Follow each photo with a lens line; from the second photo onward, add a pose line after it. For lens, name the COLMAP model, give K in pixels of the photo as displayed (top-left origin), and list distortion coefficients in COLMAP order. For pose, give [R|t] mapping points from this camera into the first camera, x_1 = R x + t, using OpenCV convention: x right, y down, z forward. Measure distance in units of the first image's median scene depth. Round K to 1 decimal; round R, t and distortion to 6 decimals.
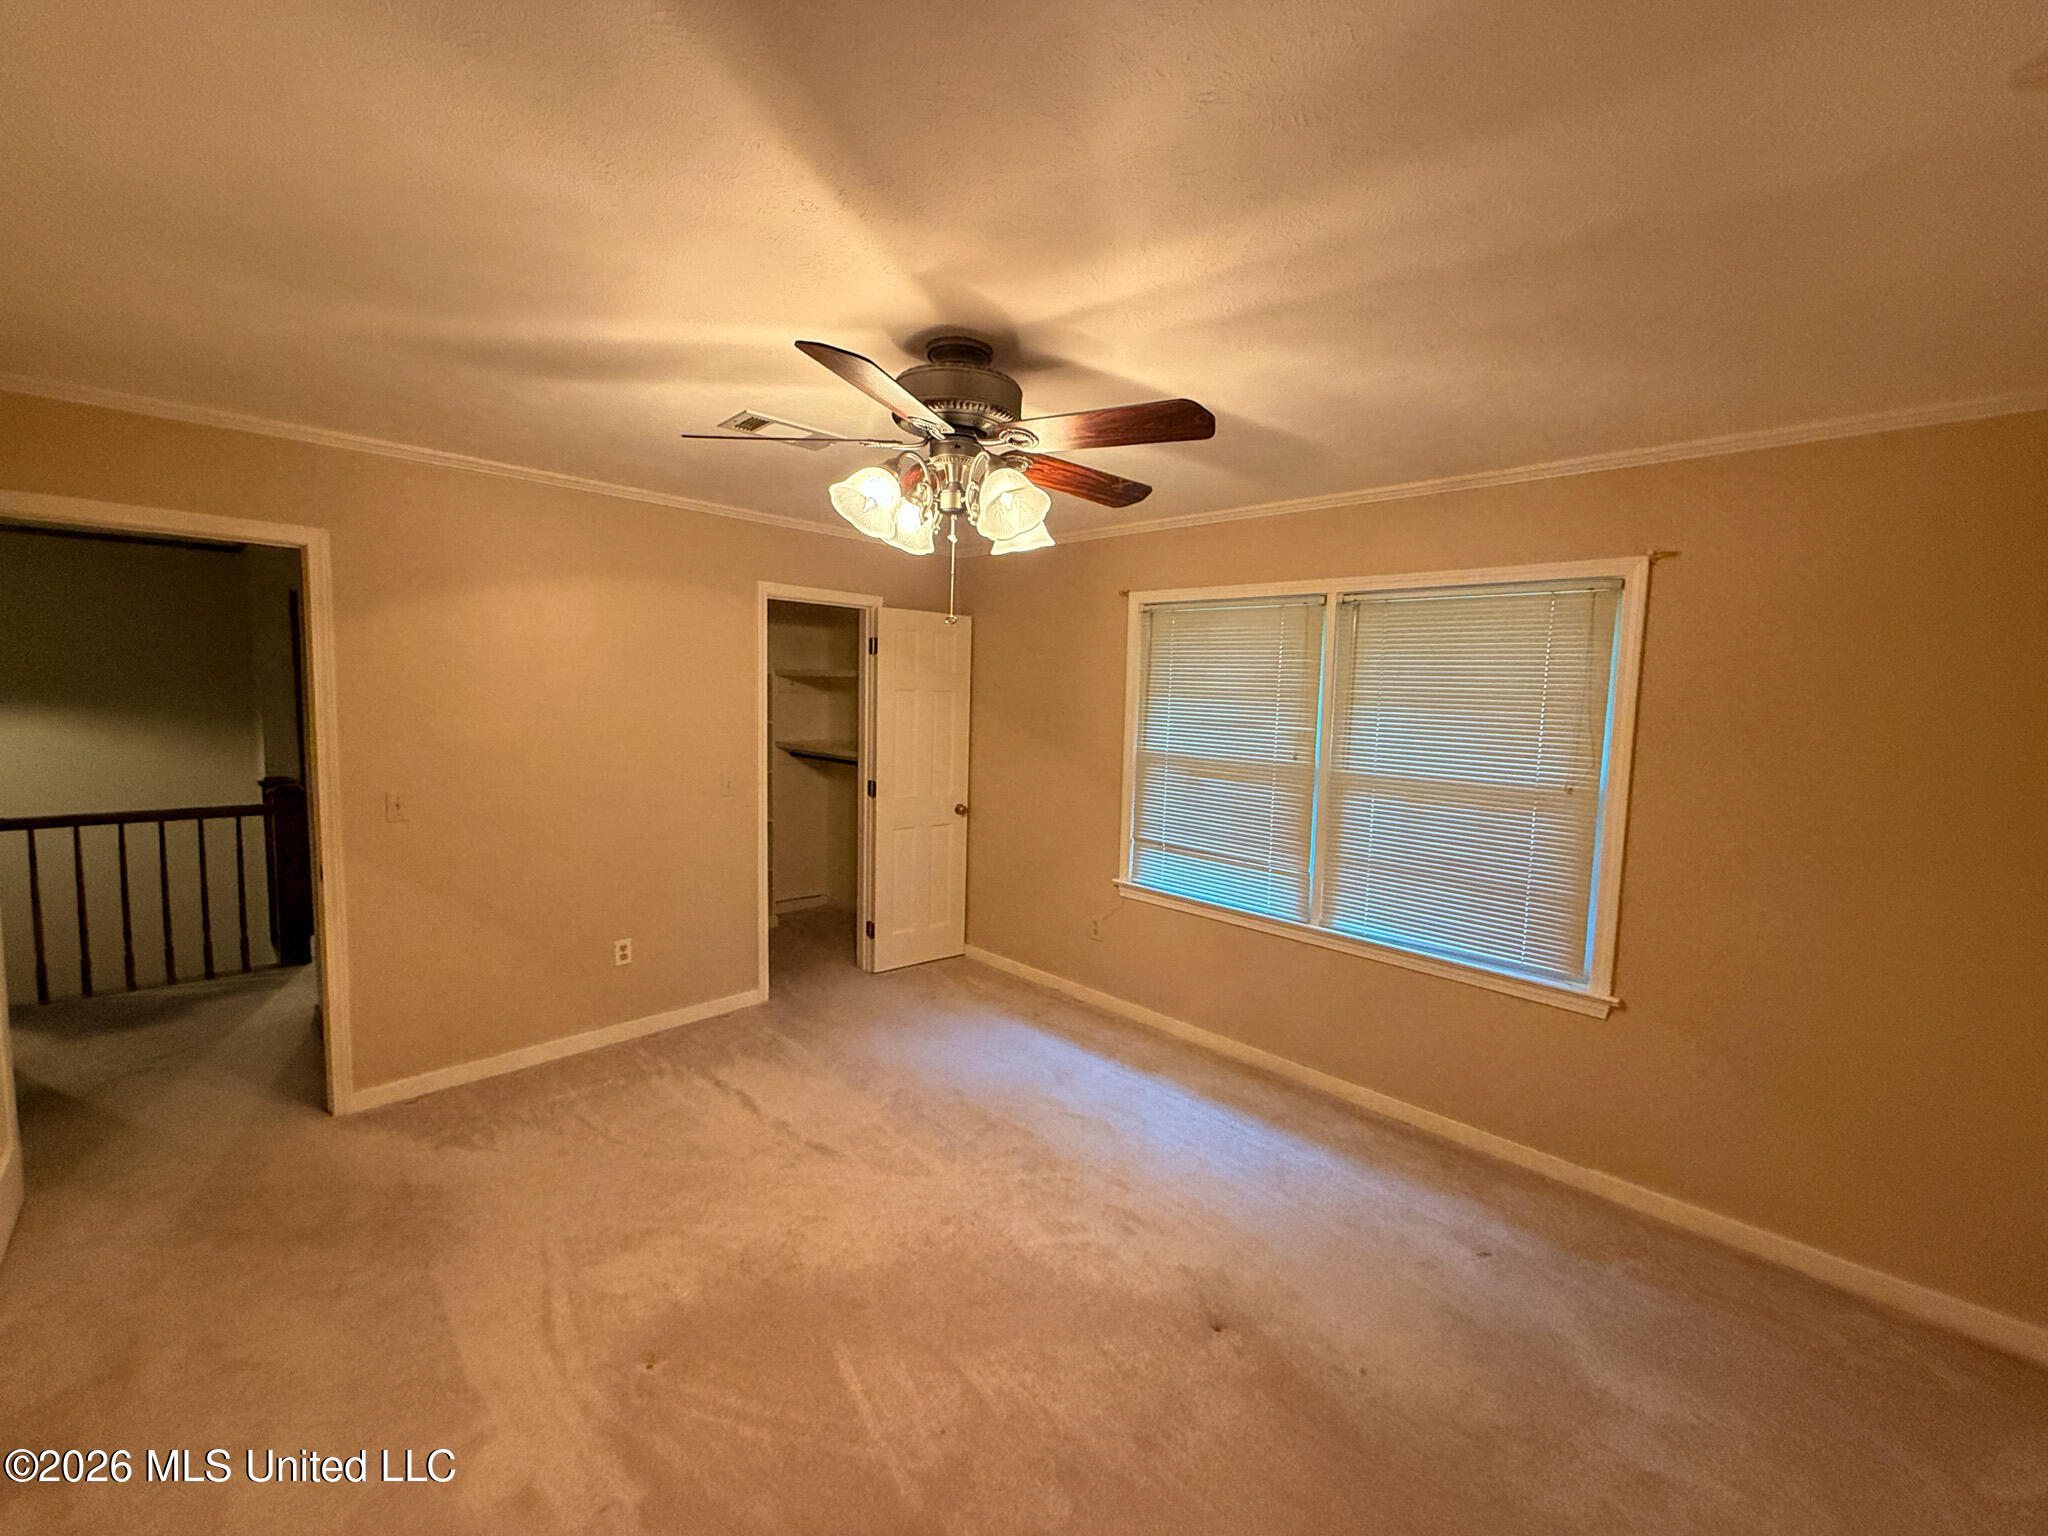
lens RADIAL K [[820.2, 0, 1016.1], [0, 820.2, 768.8], [0, 0, 1]] dist [-0.001468, 0.000530]
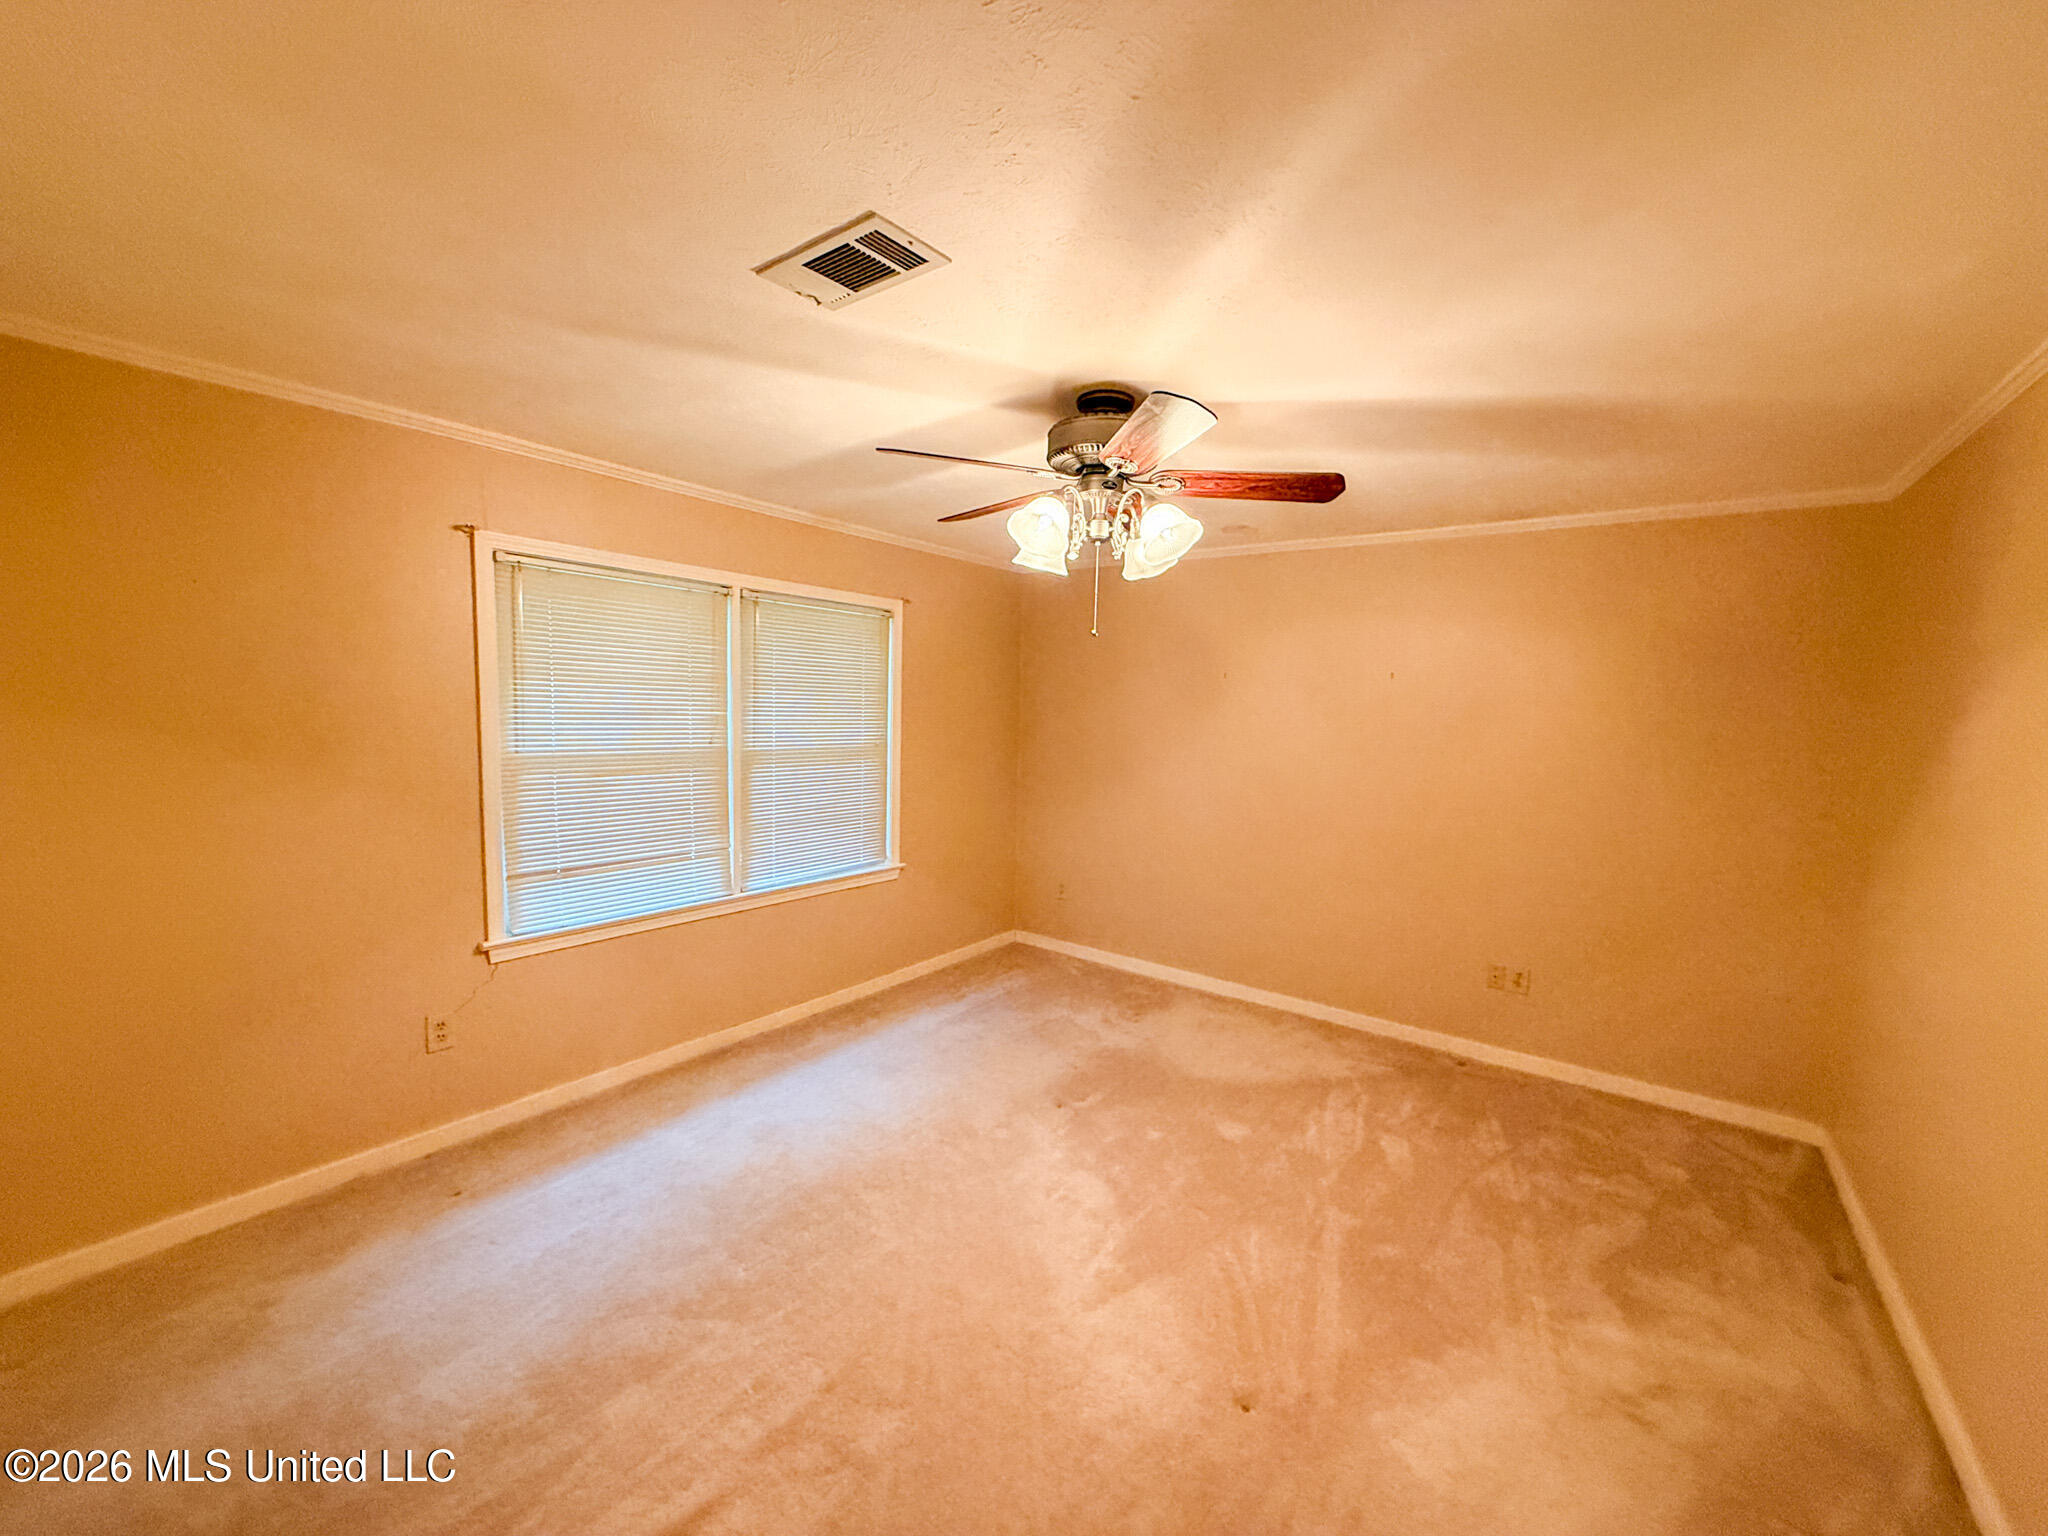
lens RADIAL K [[820.2, 0, 1007.4], [0, 820.2, 769.5], [0, 0, 1]] dist [-0.001468, 0.000530]
pose [[-0.128832, -0.120670, 0.984297, -0.743270], [0.061594, 0.989679, 0.129391, -0.091568], [-0.989752, 0.077296, -0.120070, 0.782418]]
